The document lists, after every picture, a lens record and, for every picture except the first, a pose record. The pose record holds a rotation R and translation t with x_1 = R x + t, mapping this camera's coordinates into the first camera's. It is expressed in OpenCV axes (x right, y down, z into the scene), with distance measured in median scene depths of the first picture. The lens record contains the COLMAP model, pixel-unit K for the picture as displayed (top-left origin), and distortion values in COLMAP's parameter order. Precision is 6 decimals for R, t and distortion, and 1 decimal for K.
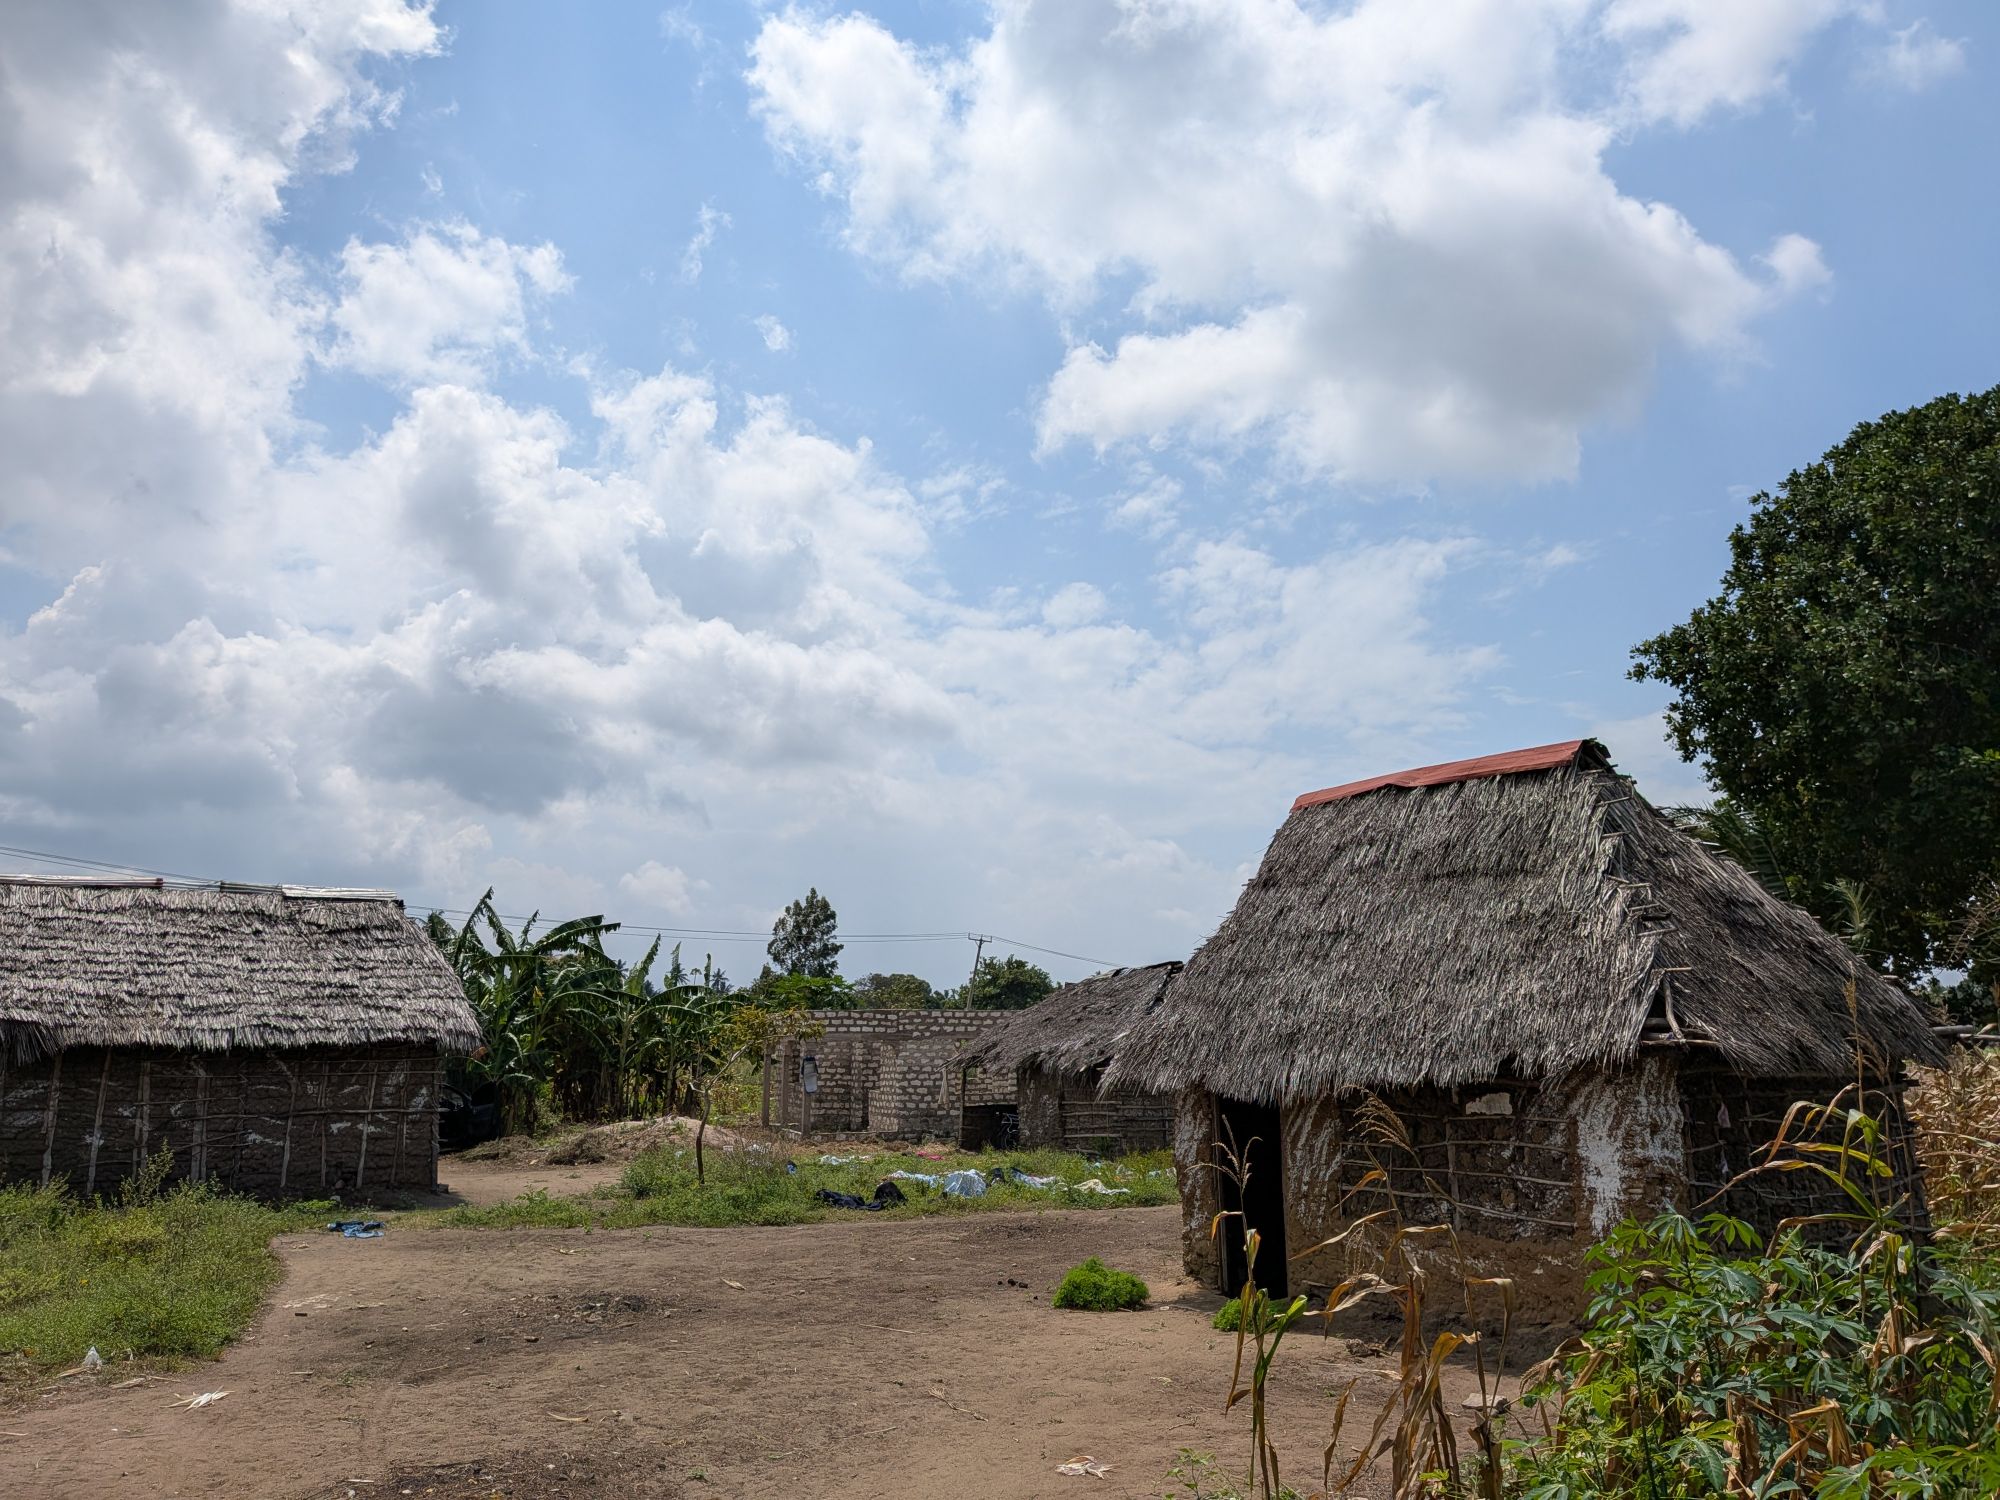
lens RADIAL K [[1467.4, 0, 1006.0], [0, 1467.4, 755.4], [0, 0, 1]] dist [0.007903, -0.027029]
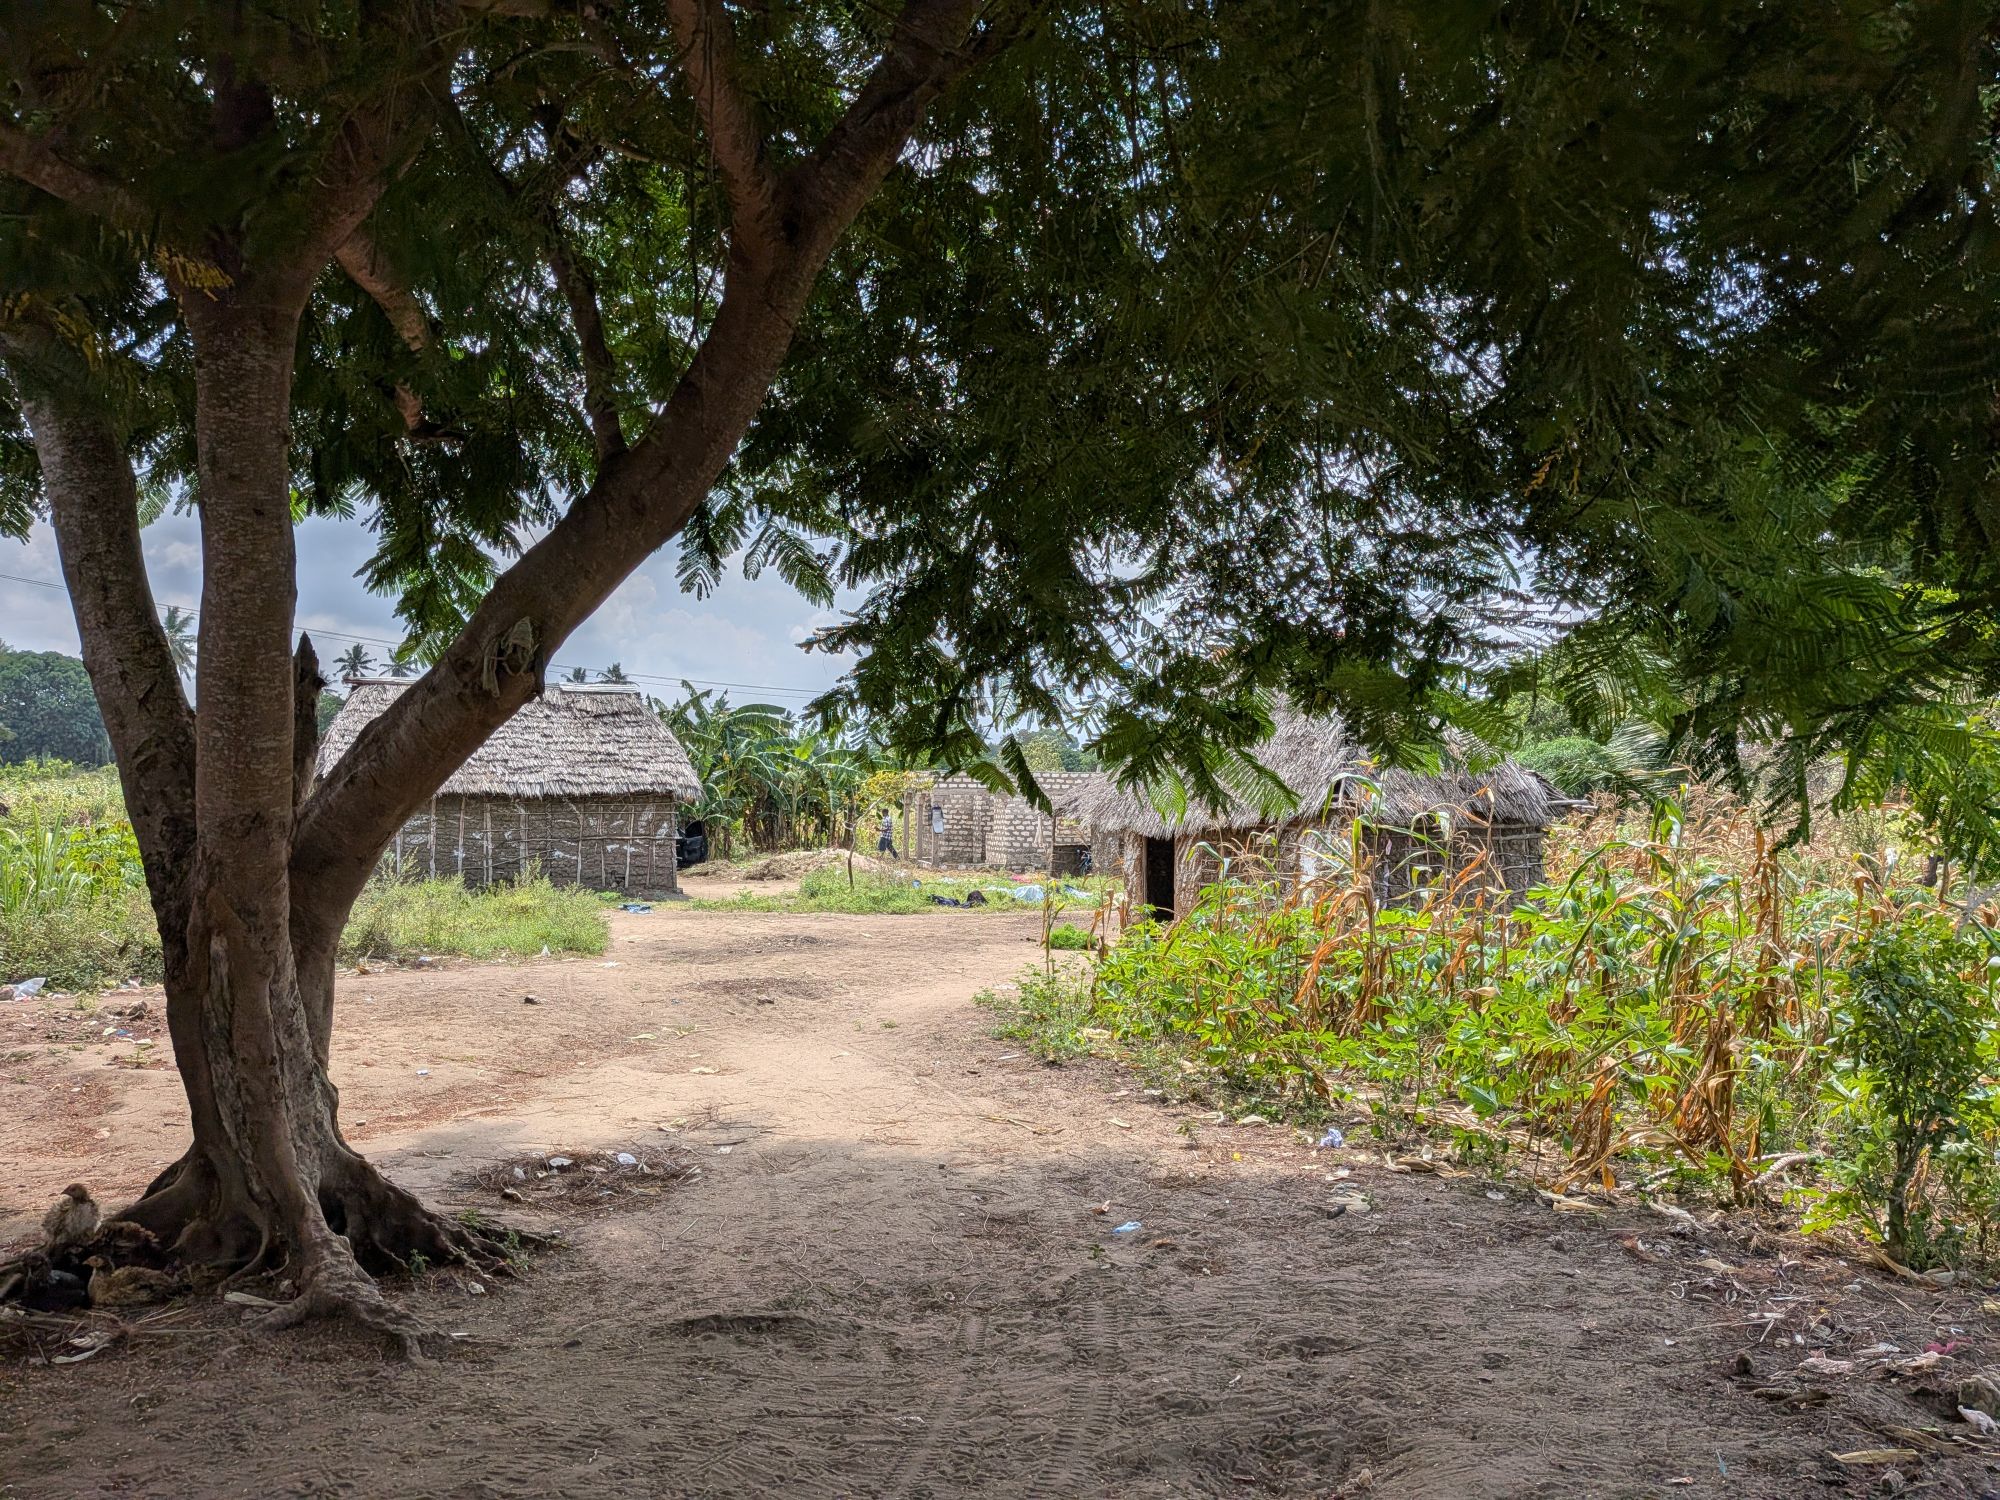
lens RADIAL K [[1467.4, 0, 998.2], [0, 1467.4, 747.0], [0, 0, 1]] dist [0.007903, -0.027029]
pose [[0.993910, 0.010668, -0.109673, 0.095440], [0.007177, 0.986922, 0.161040, -0.083342], [0.109957, -0.160847, 0.980835, -0.394076]]
